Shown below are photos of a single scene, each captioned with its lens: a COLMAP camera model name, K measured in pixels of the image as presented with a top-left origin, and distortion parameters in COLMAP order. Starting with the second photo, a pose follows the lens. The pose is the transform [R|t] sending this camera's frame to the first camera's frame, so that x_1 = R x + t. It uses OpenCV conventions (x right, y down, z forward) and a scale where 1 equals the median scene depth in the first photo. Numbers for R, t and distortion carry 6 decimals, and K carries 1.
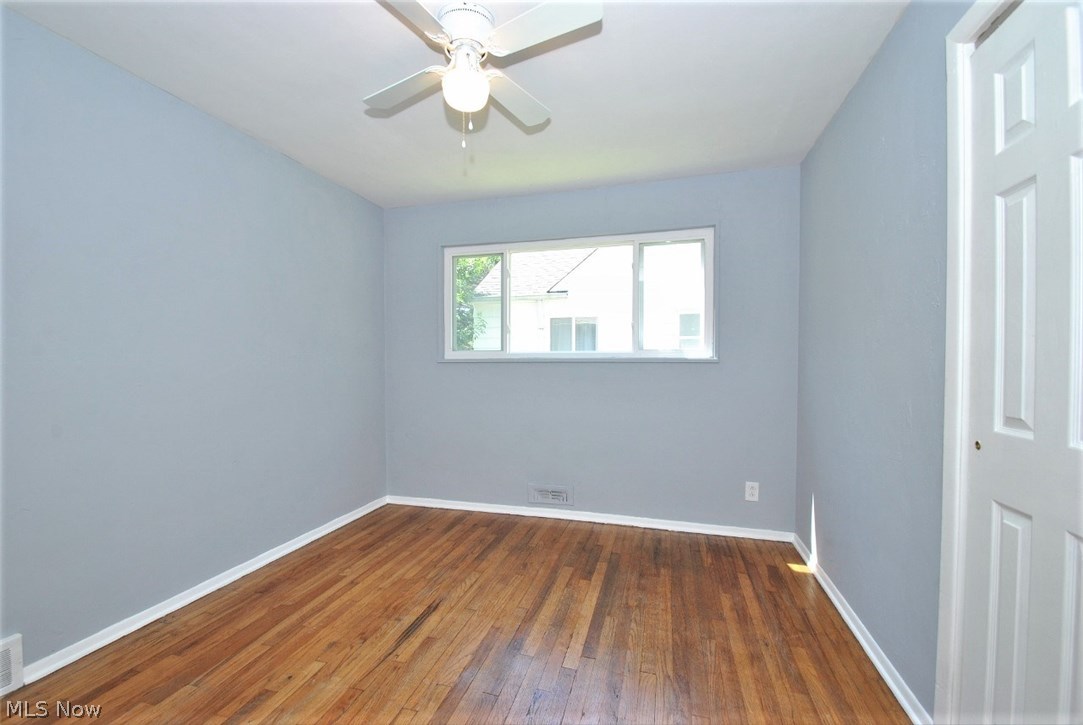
lens RADIAL K [[471.4, 0, 525.3], [0, 471.4, 372.7], [0, 0, 1]] dist [0.003920, -0.012979]
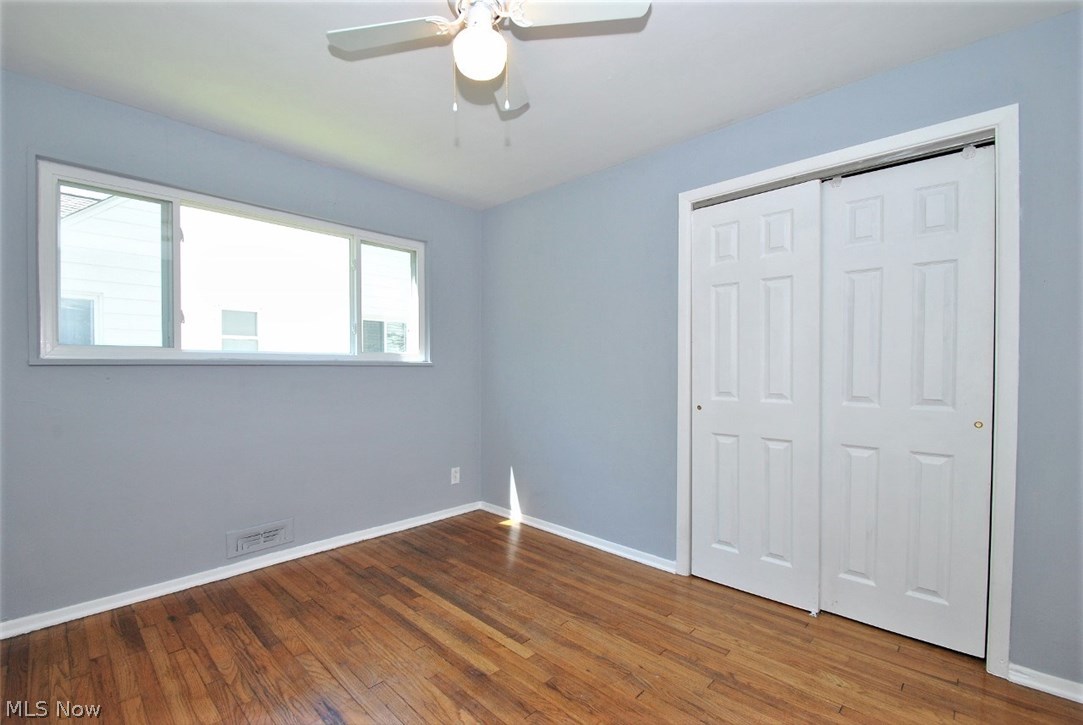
lens RADIAL K [[471.4, 0, 525.3], [0, 471.4, 372.7], [0, 0, 1]] dist [0.003920, -0.012979]
pose [[0.464400, -0.011115, 0.885556, -0.494184], [0.017339, 0.999844, 0.003456, -0.006065], [-0.885456, 0.013749, 0.464520, 0.303115]]
